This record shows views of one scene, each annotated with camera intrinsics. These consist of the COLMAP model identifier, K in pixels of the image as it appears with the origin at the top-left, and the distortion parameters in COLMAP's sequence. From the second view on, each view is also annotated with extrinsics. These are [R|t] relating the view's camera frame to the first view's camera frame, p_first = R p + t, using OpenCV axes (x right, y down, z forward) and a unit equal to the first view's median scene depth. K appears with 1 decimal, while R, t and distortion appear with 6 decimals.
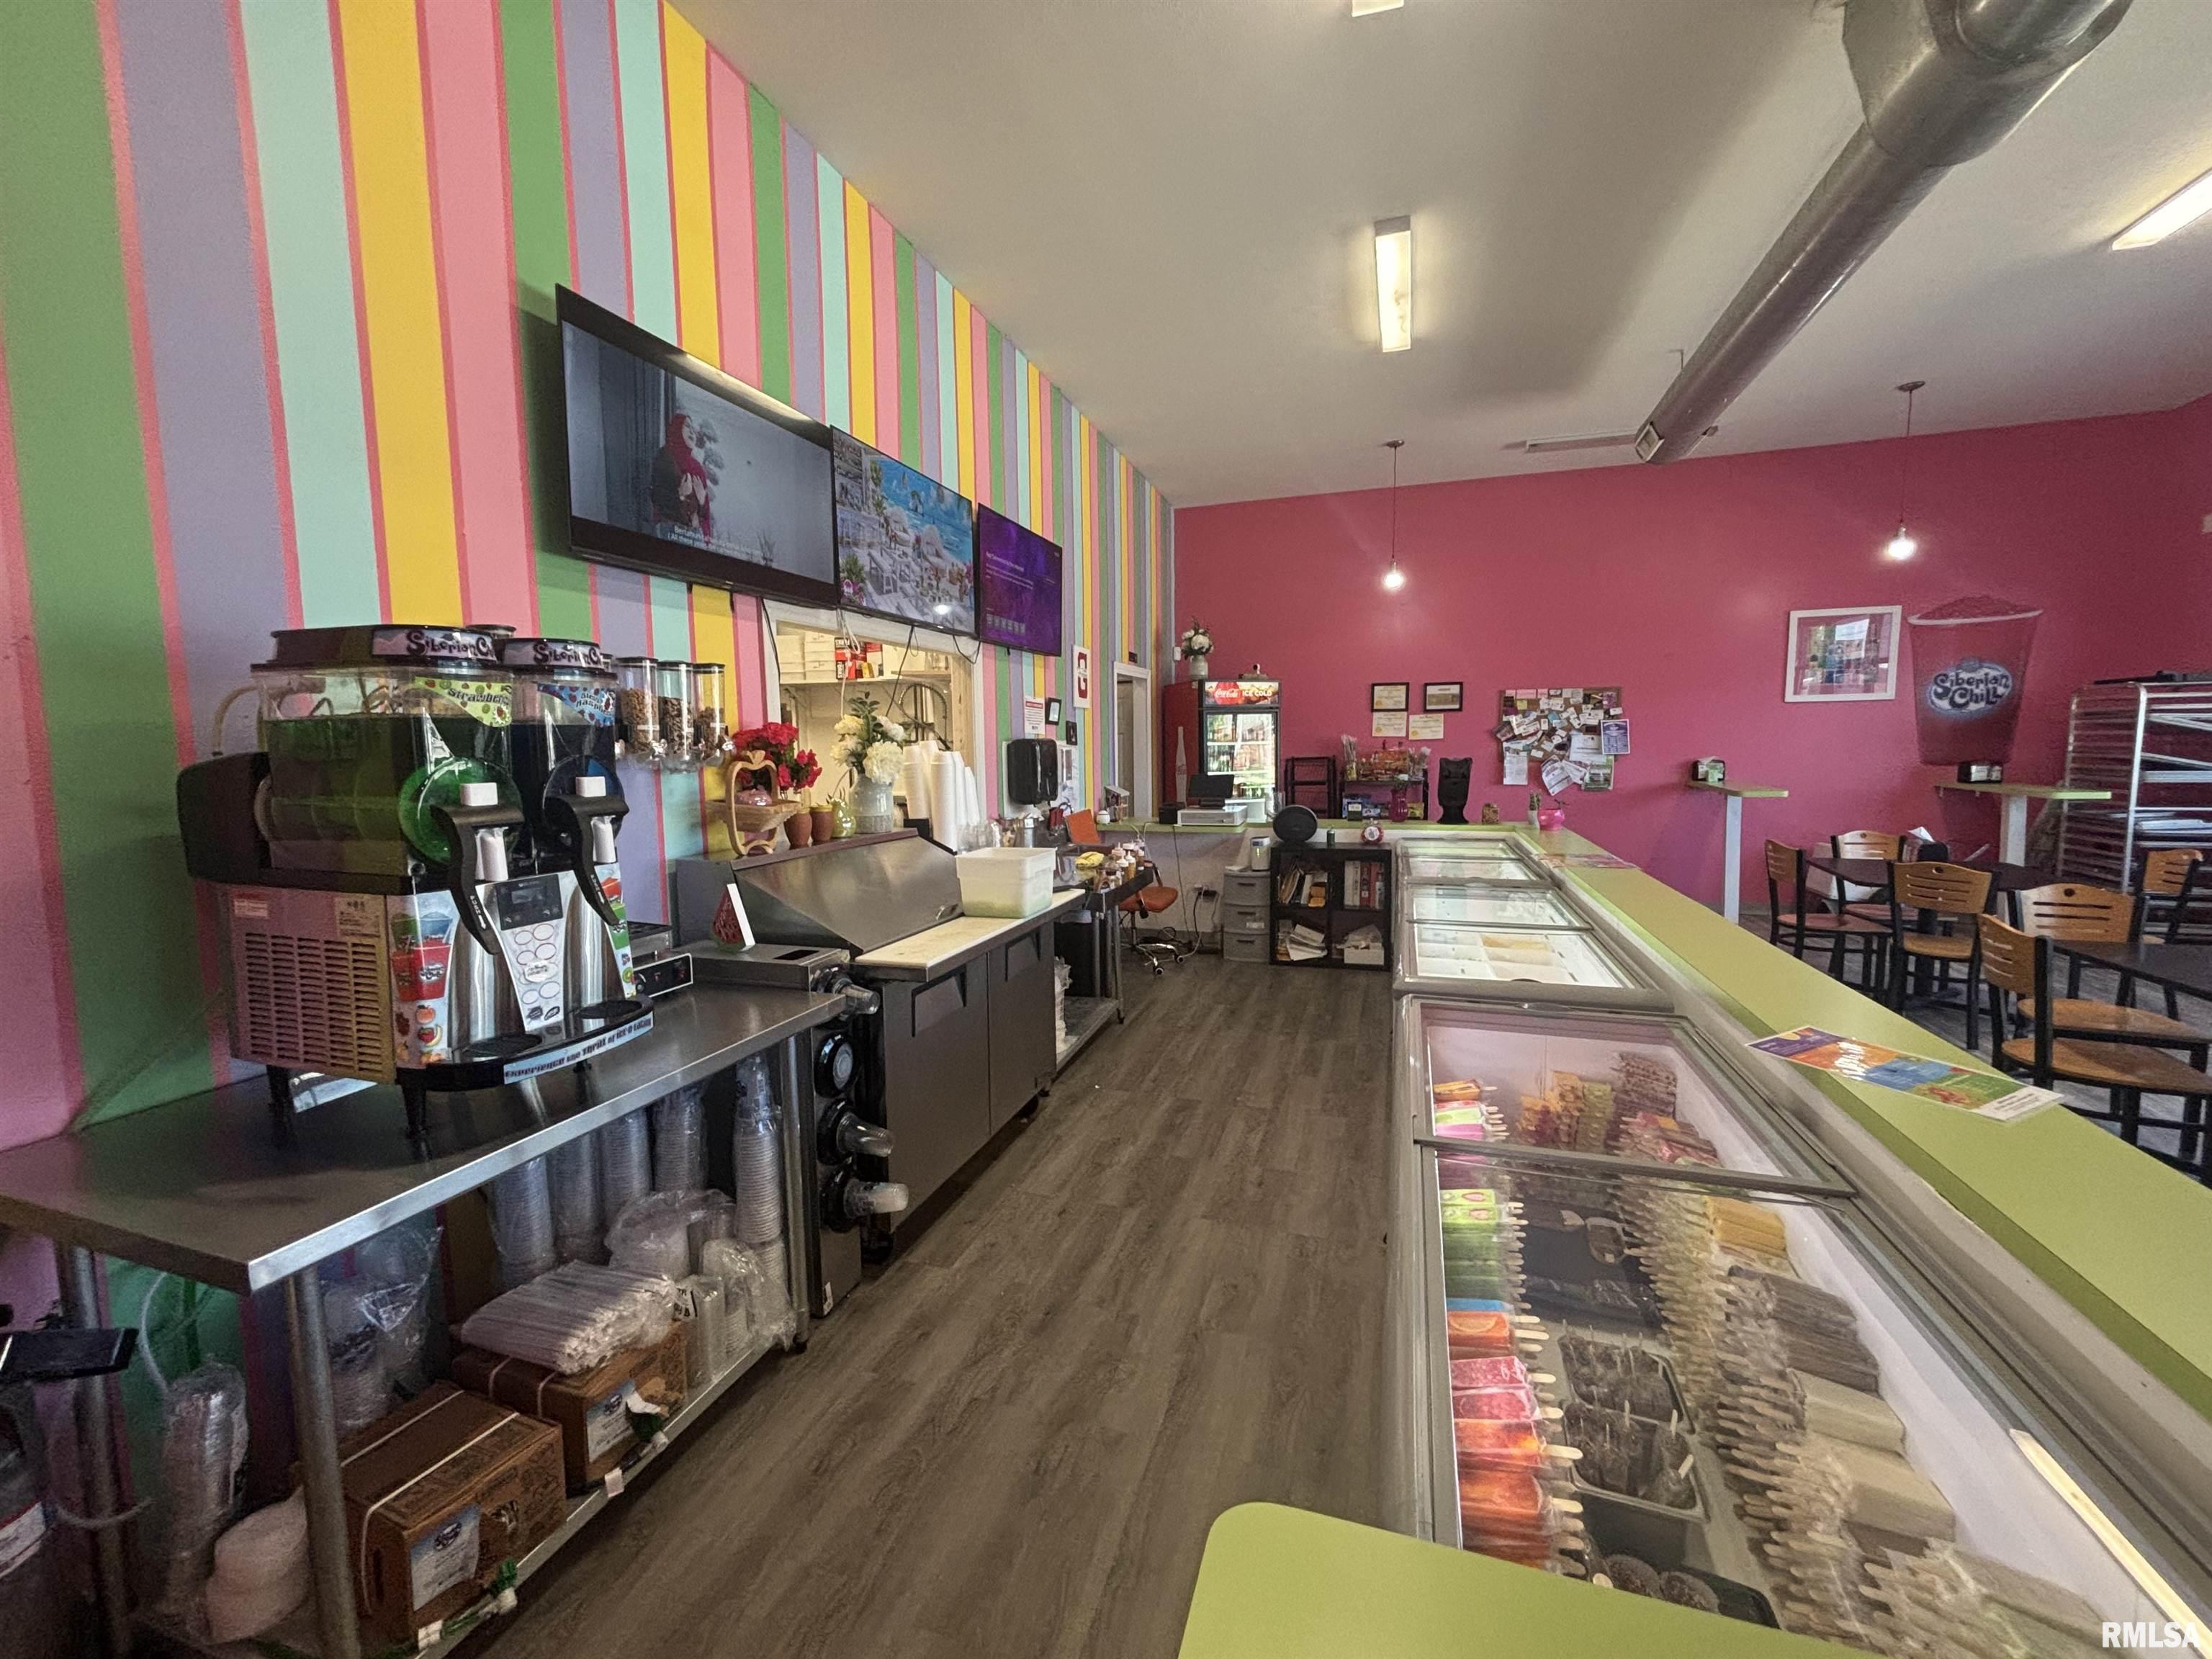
lens RADIAL K [[889.9, 0, 1106.0], [0, 889.9, 822.7], [0, 0, 1]] dist [0.008154, -0.002602]
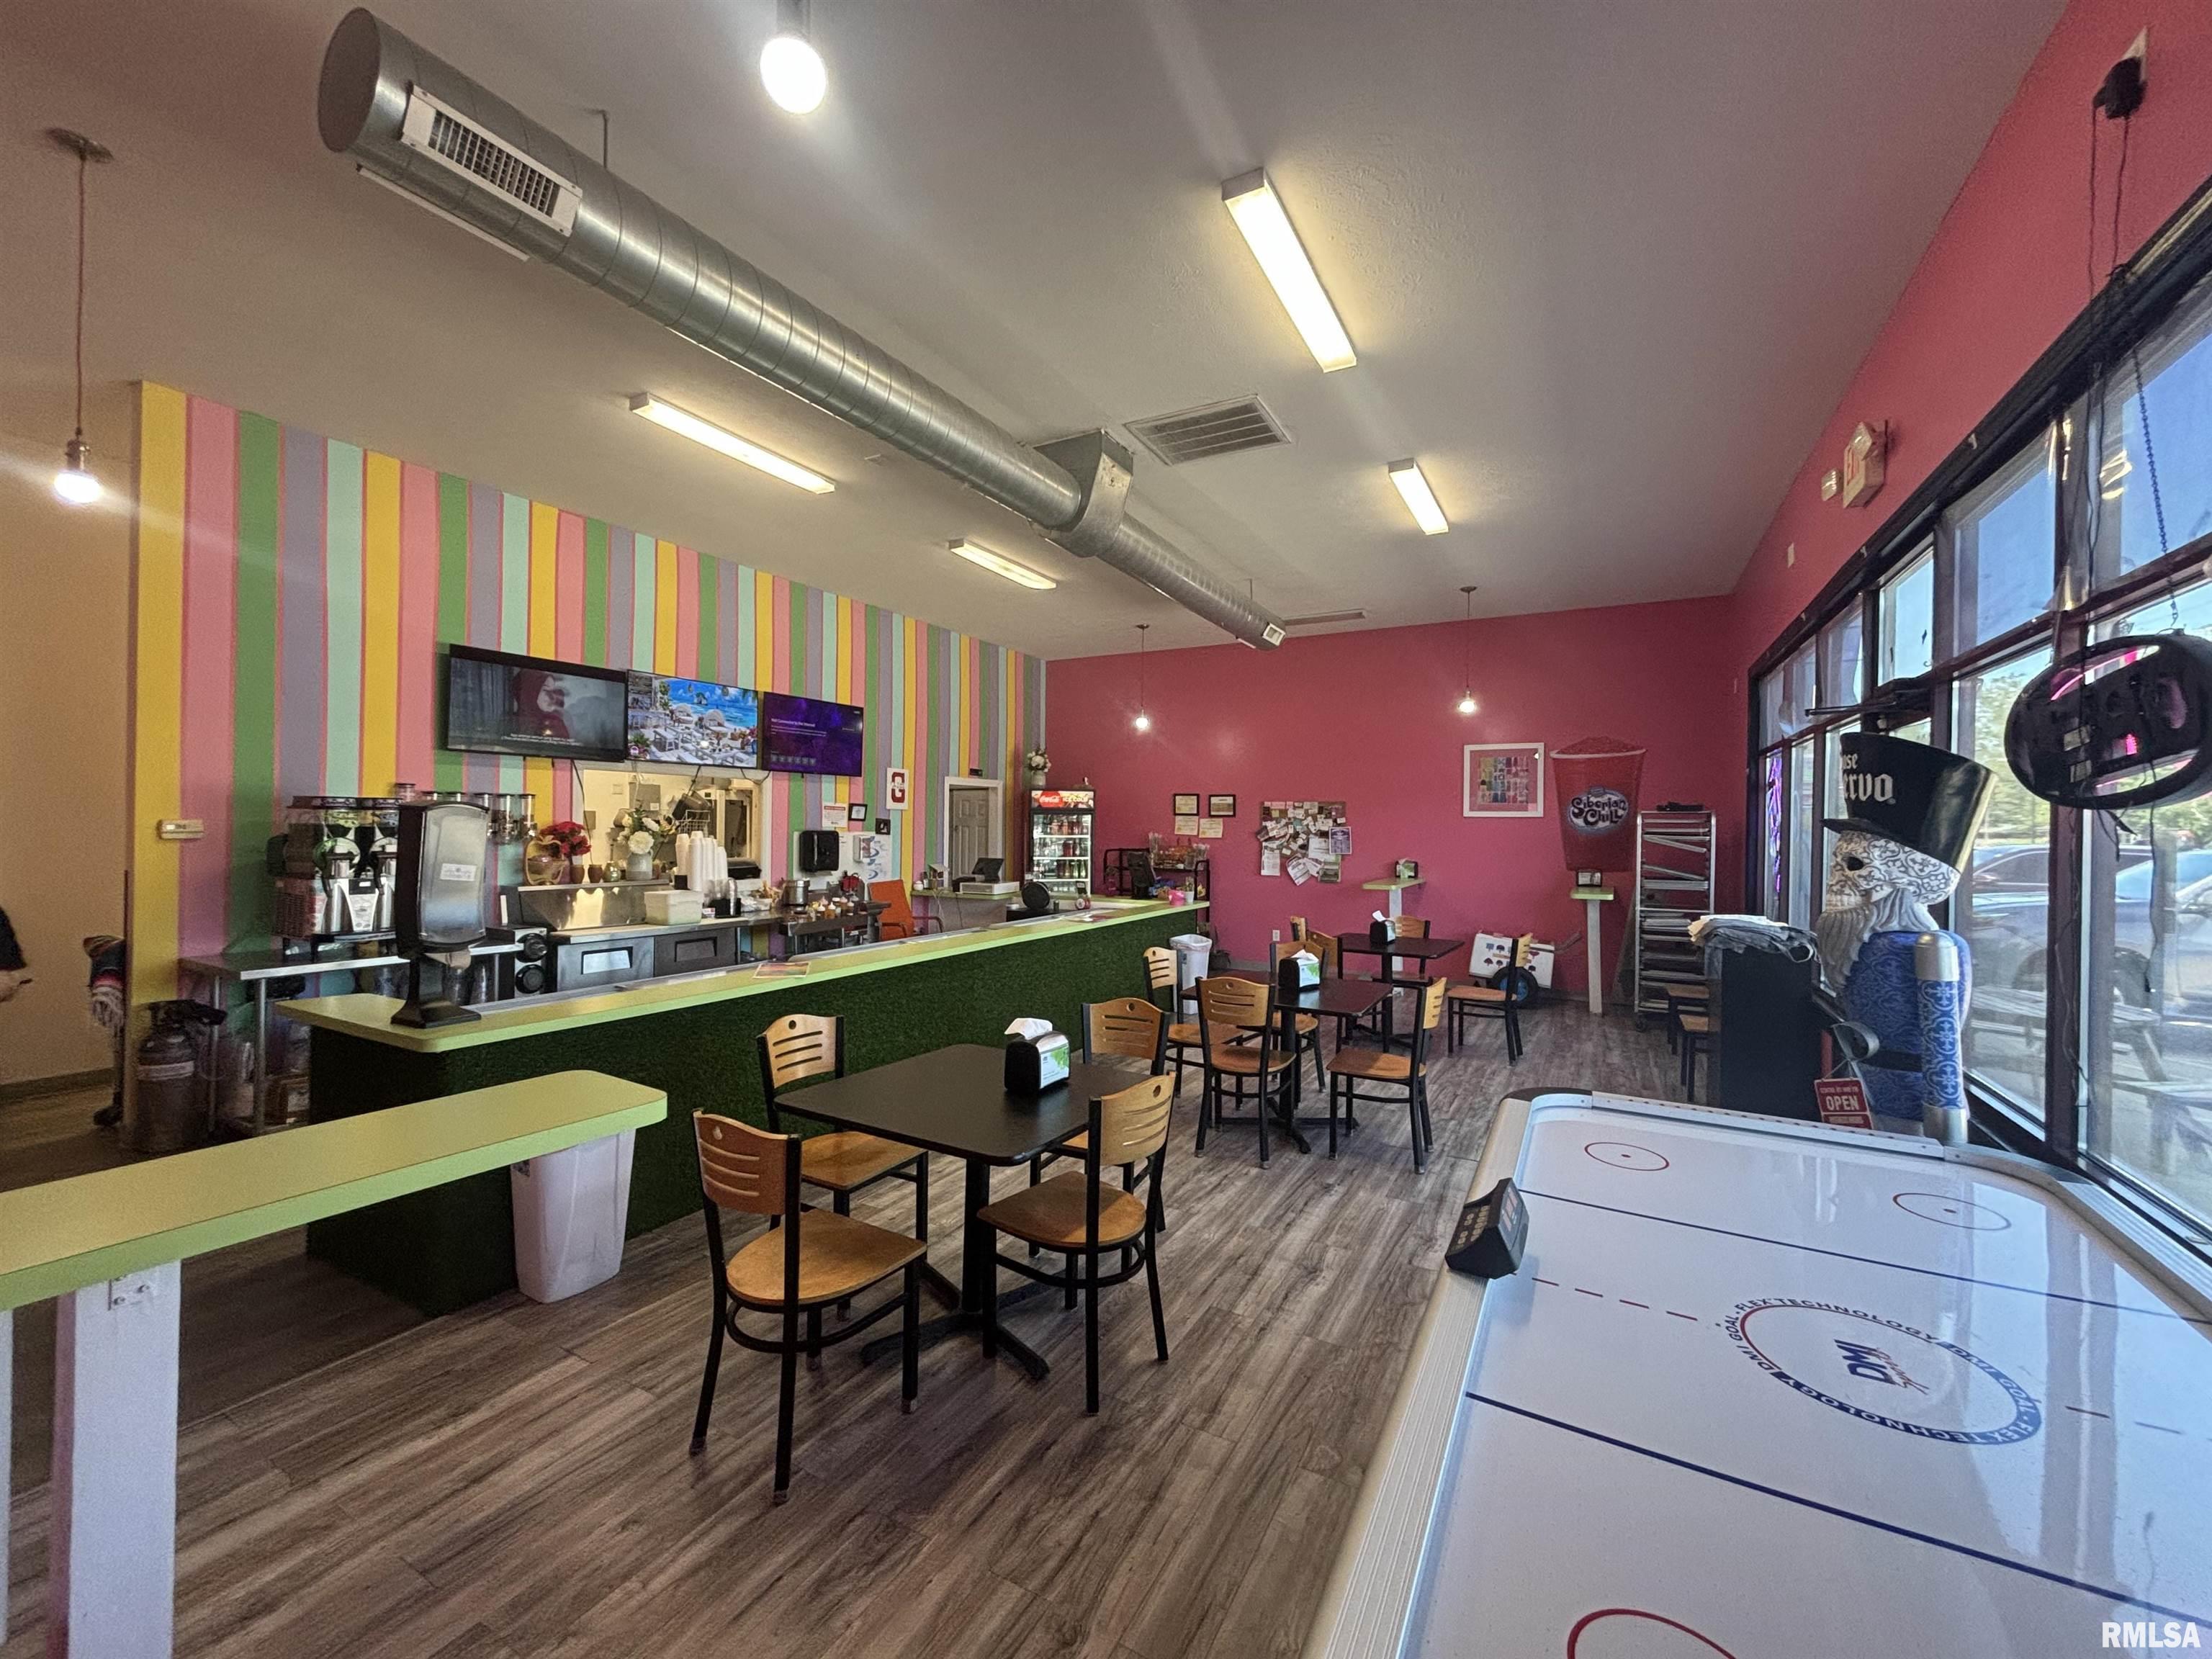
lens RADIAL K [[889.9, 0, 1105.6], [0, 889.9, 827.9], [0, 0, 1]] dist [0.008154, -0.002602]
pose [[0.981385, 0.026872, -0.190161, 0.827737], [-0.043759, 0.995405, -0.085170, 0.014107], [0.186998, 0.091906, 0.978052, -0.511540]]
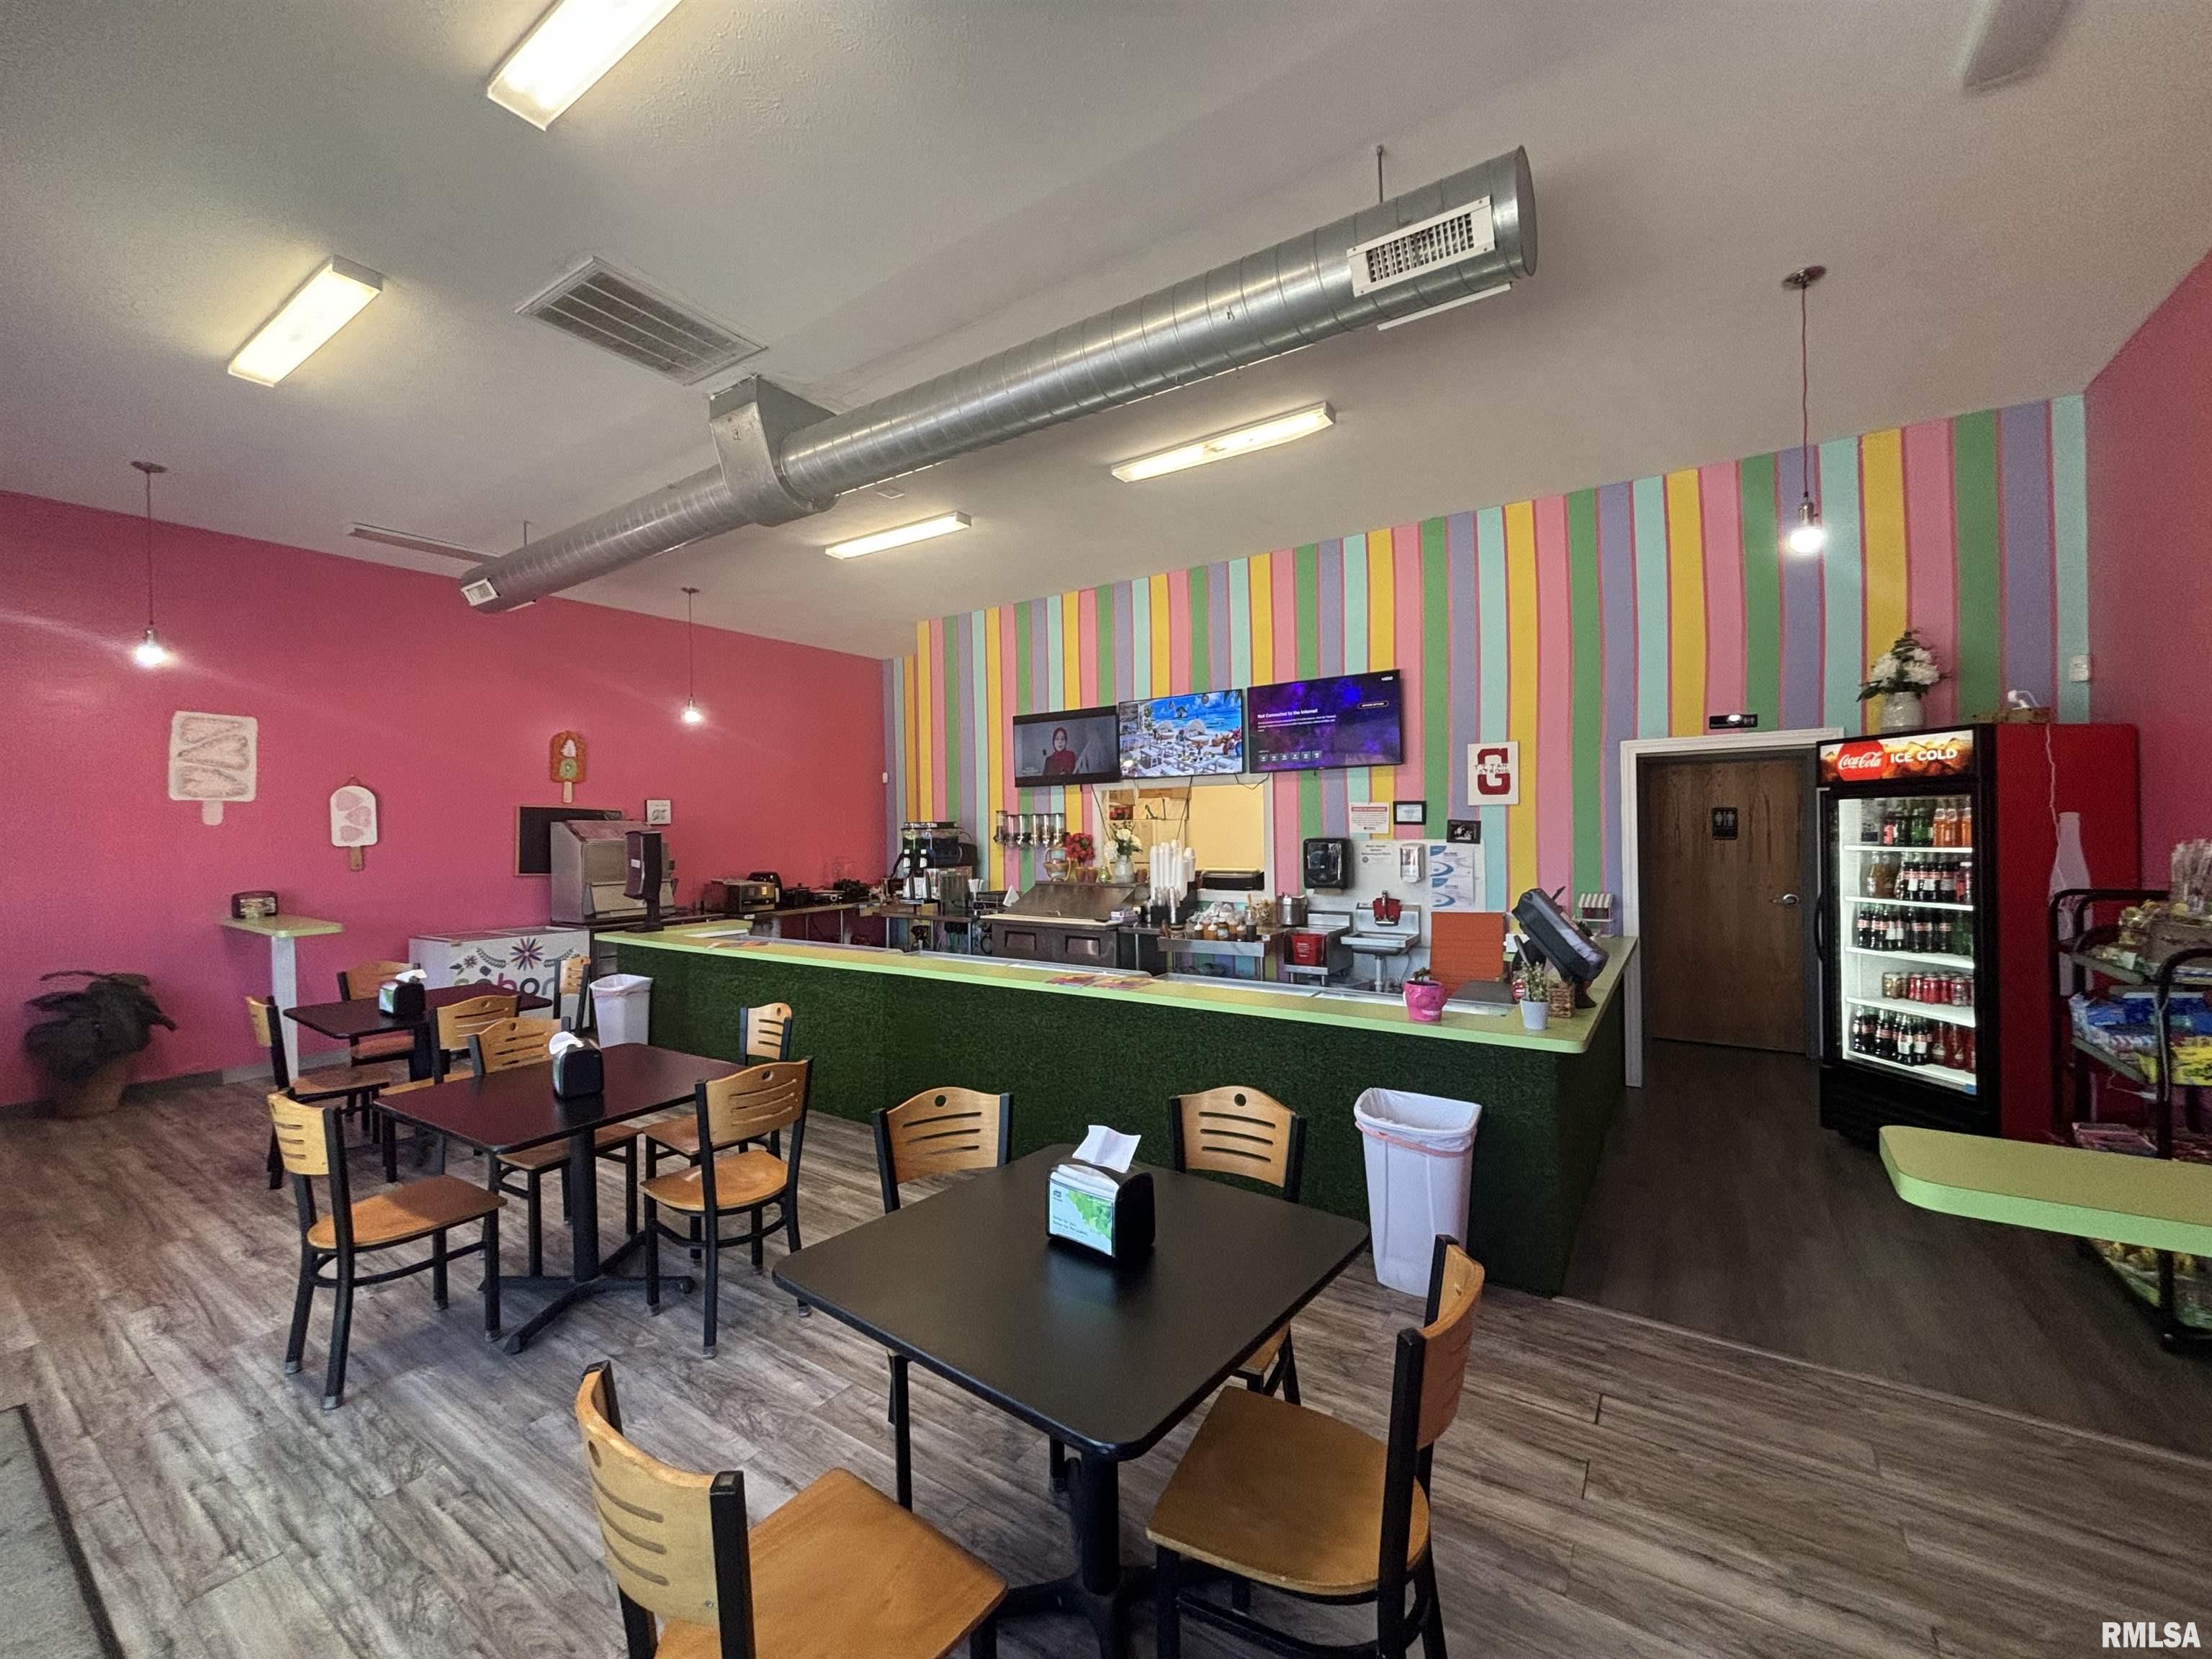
lens RADIAL K [[889.9, 0, 1099.3], [0, 889.9, 825.8], [0, 0, 1]] dist [0.008154, -0.002602]
pose [[-0.275093, 0.014342, -0.961311, 1.429411], [-0.069026, 0.997014, 0.034627, -0.156732], [0.958937, 0.075881, -0.273281, 1.206183]]
